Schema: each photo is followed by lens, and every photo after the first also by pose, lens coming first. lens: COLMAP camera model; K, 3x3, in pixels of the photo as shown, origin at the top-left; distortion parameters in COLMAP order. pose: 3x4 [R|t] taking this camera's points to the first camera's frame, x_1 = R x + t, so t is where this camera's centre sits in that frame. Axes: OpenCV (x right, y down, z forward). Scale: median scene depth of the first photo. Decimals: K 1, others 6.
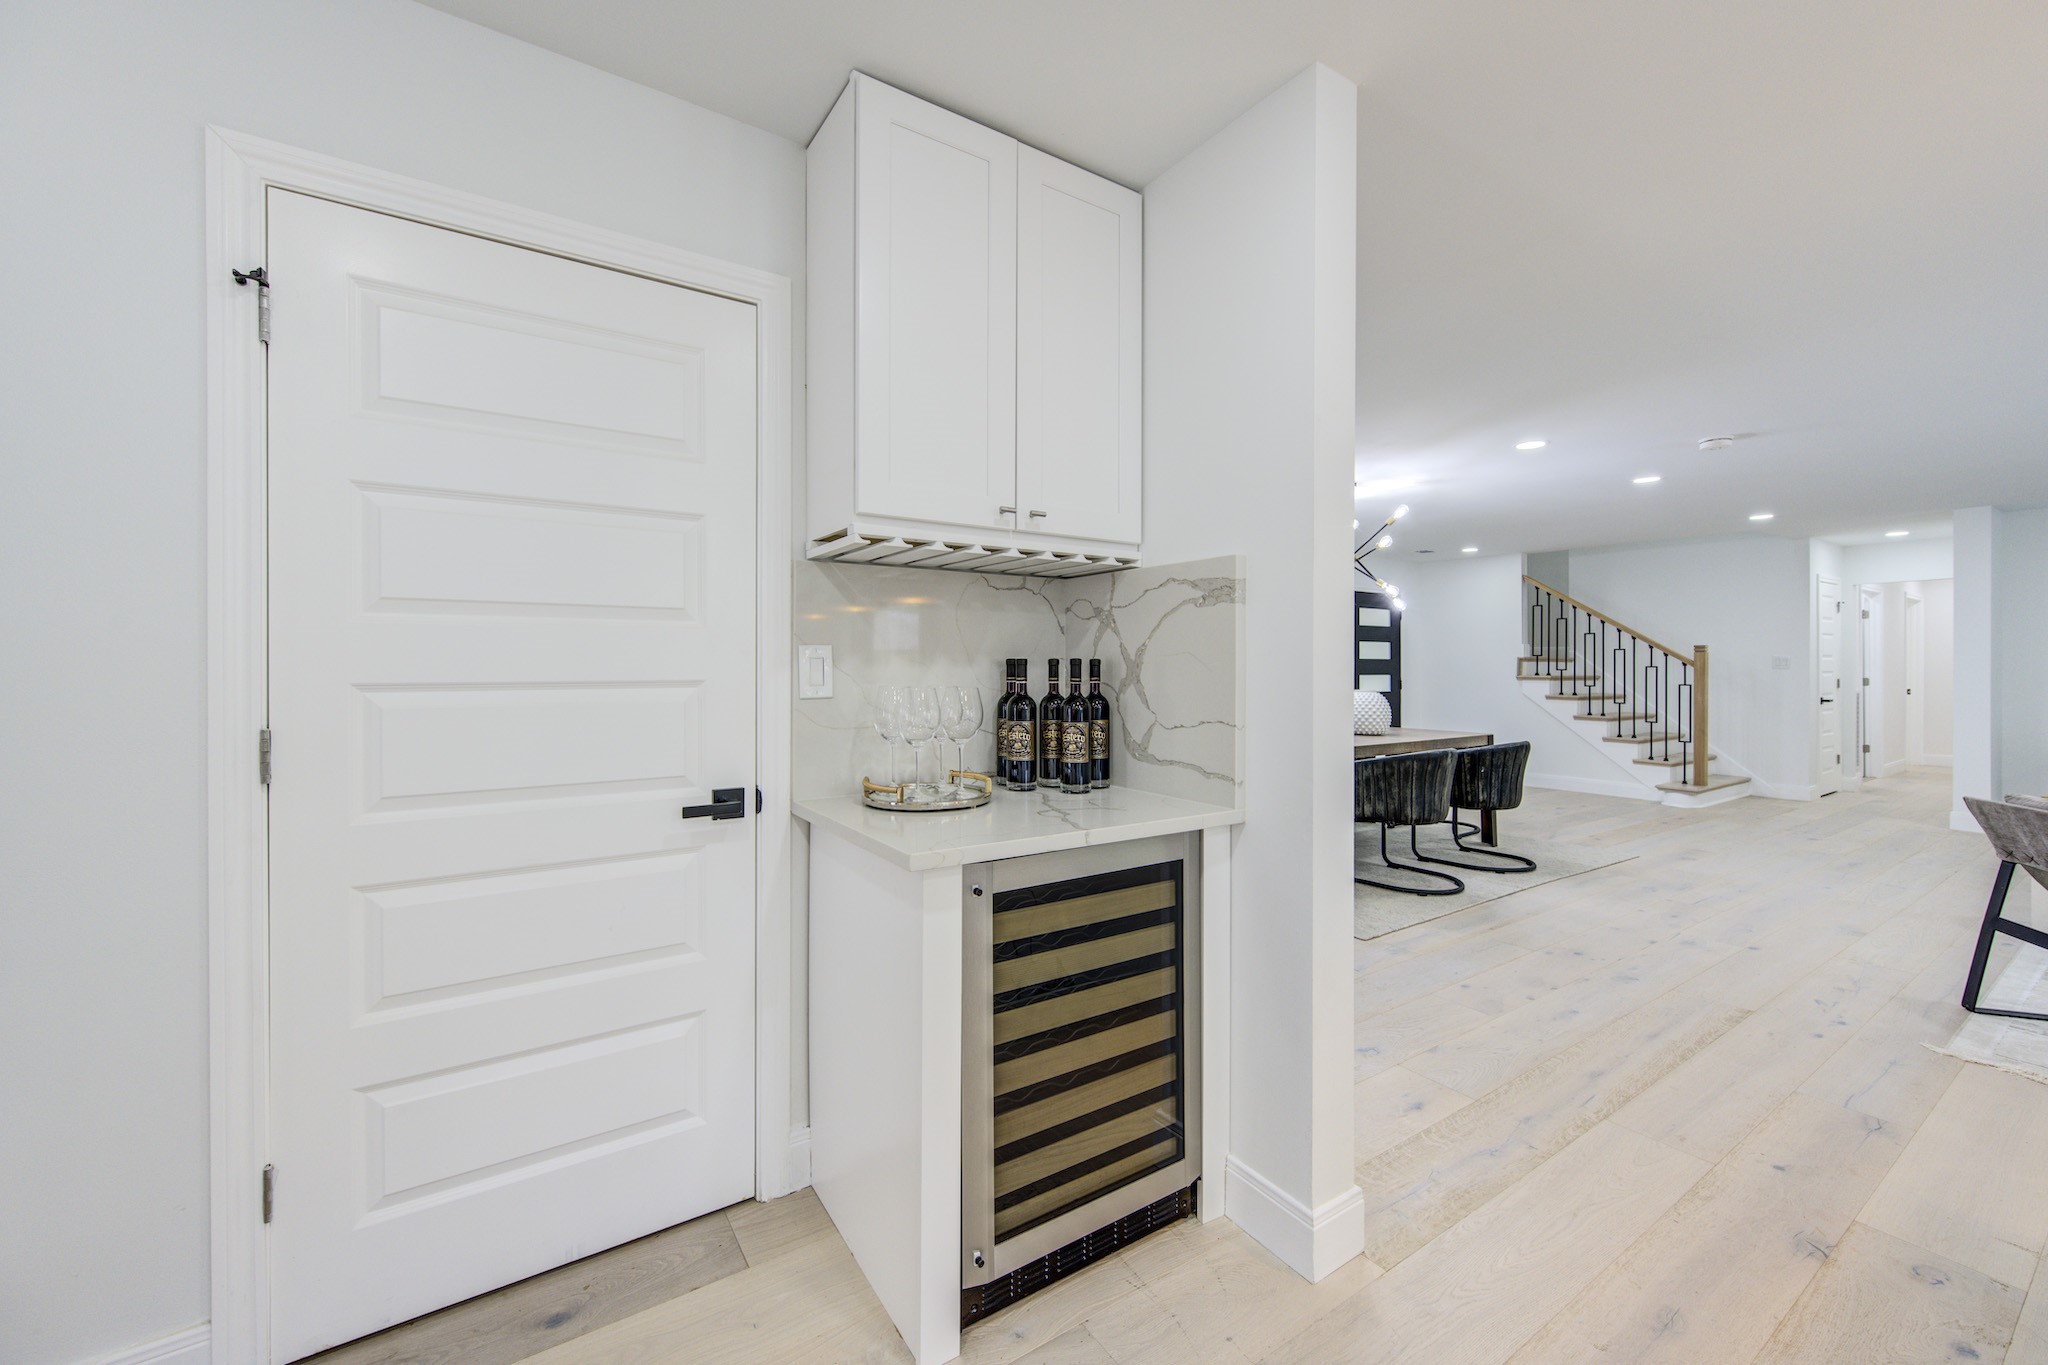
lens RADIAL K [[794.6, 0, 1022.8], [0, 794.6, 666.1], [0, 0, 1]] dist [-0.001700, -0.000183]
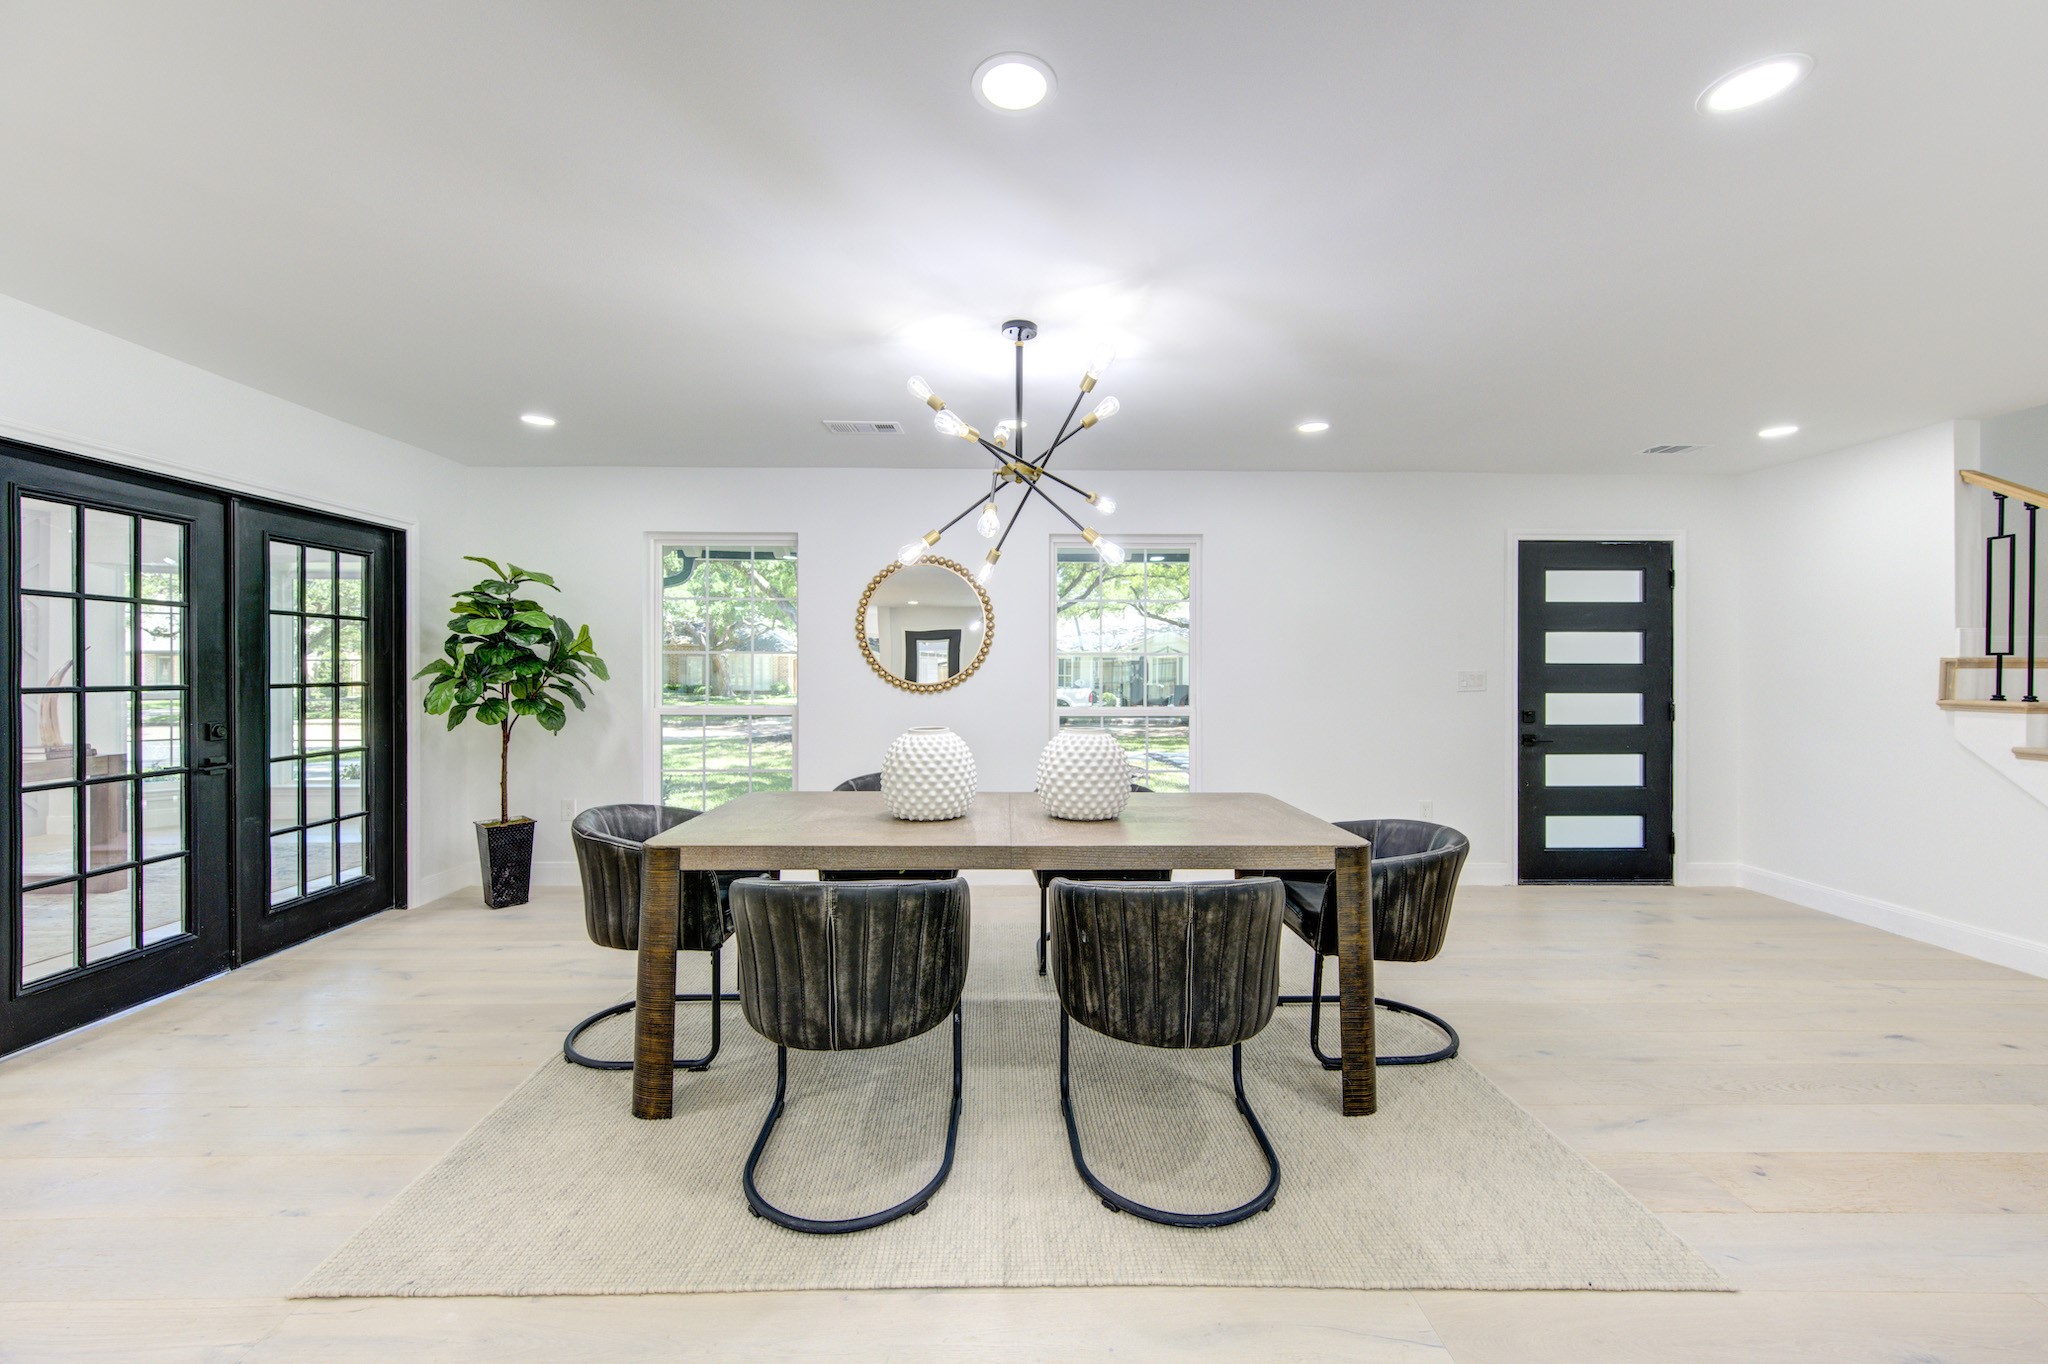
lens RADIAL K [[823.2, 0, 1017.5], [0, 823.2, 676.4], [0, 0, 1]] dist [0.001681, 0.000351]
pose [[0.828911, 0.002203, -0.559376, 1.658857], [0.001007, 0.999985, 0.005431, -0.014916], [0.559379, -0.005065, 0.828896, 1.211808]]
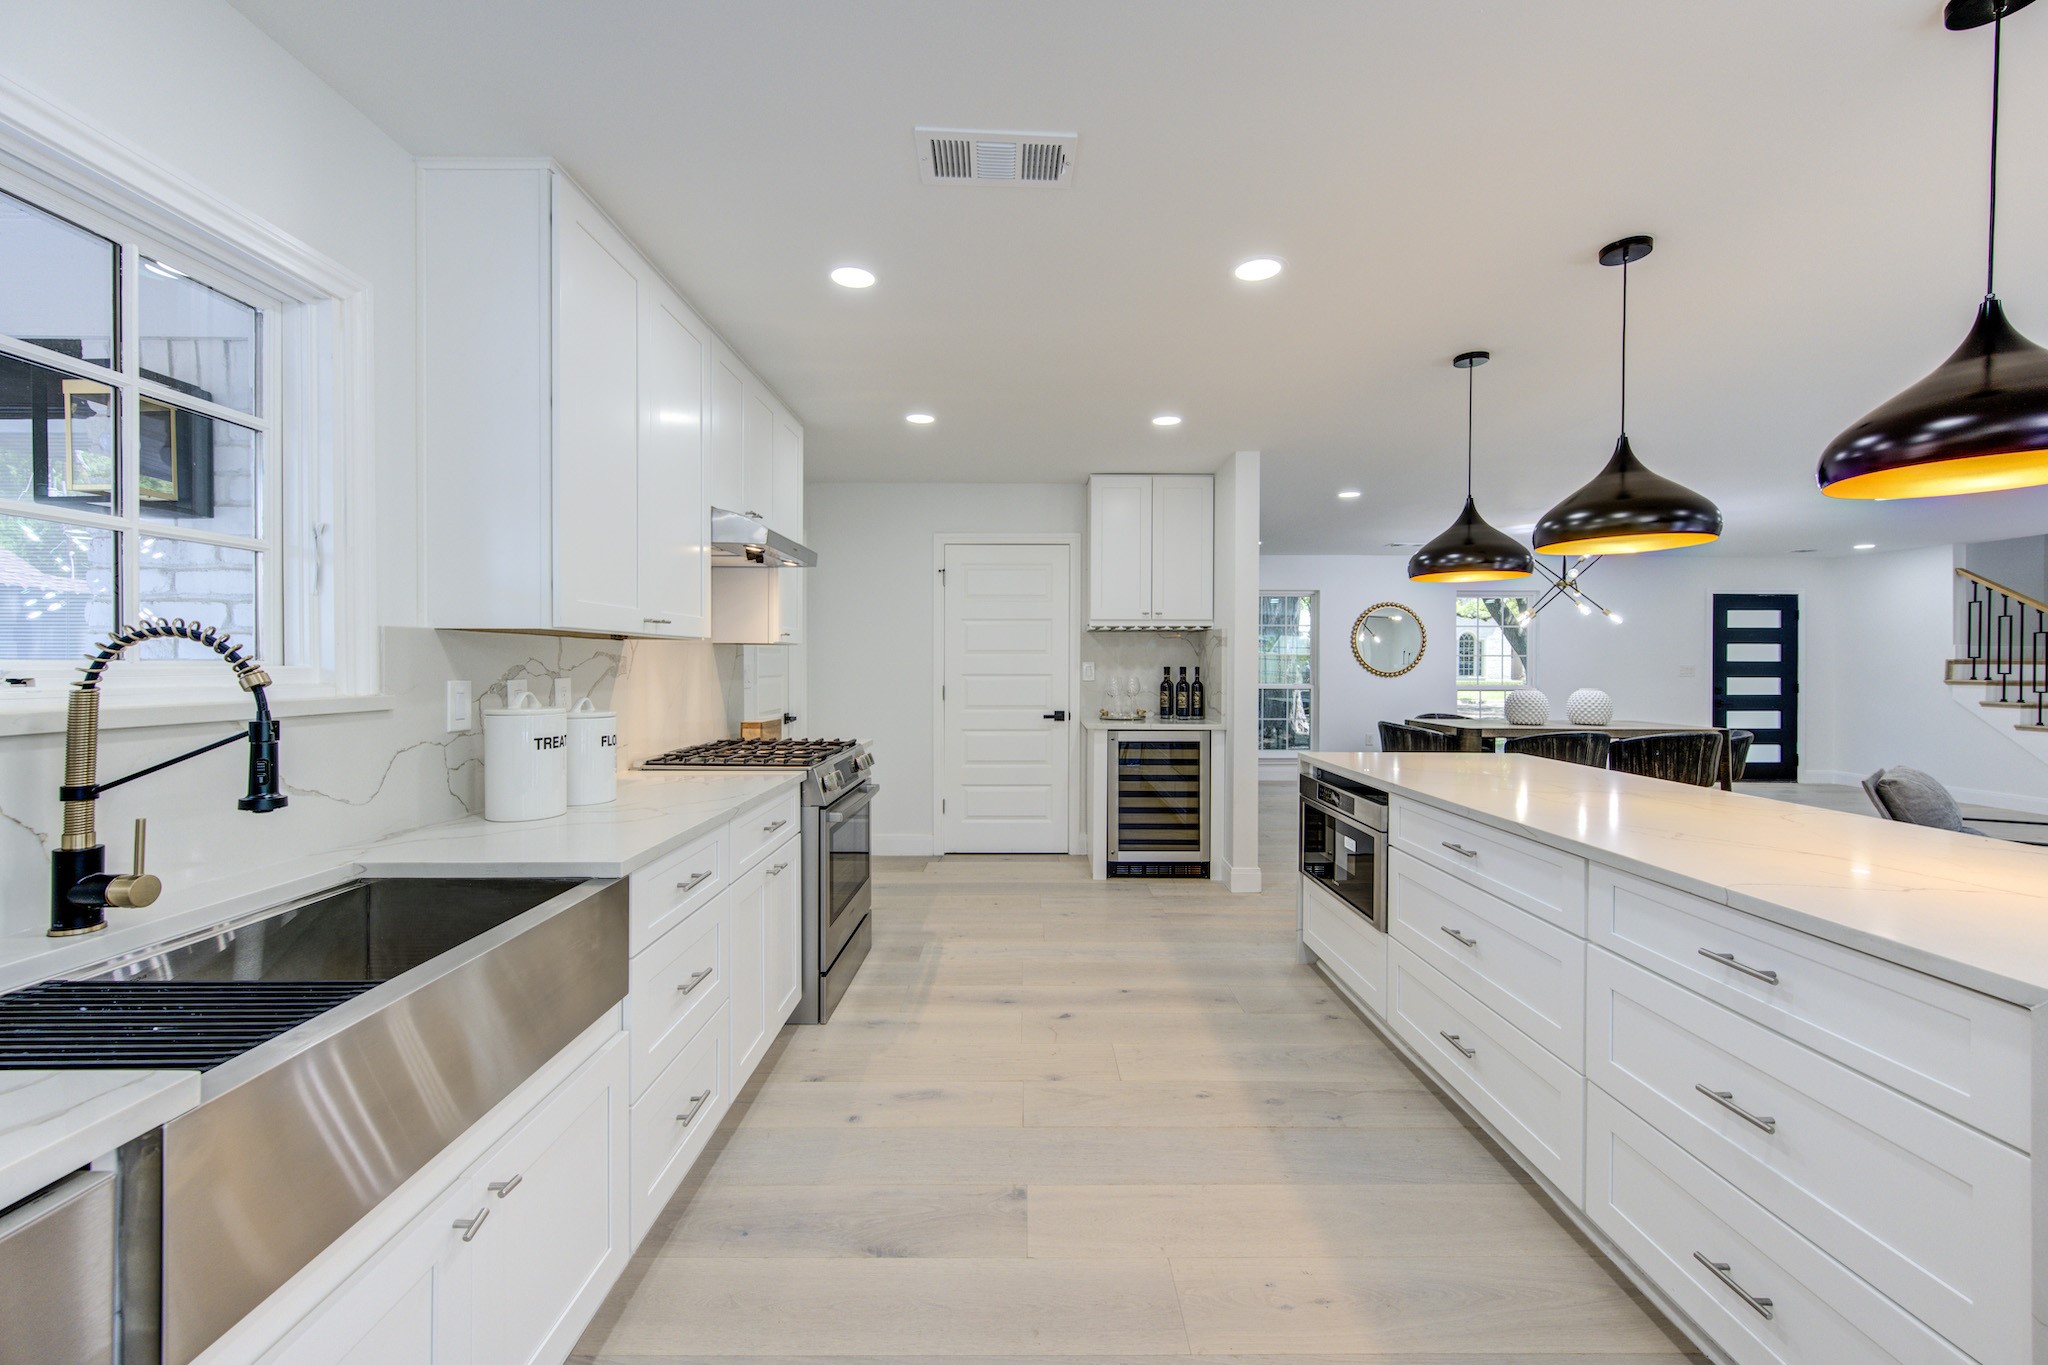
lens RADIAL K [[806.2, 0, 1021.9], [0, 806.2, 674.5], [0, 0, 1]] dist [0.000752, -0.000187]
pose [[0.823336, 0.006398, -0.567517, 1.015669], [-0.000600, 0.999946, 0.010403, -0.010770], [0.567553, -0.008225, 0.823296, -1.294612]]
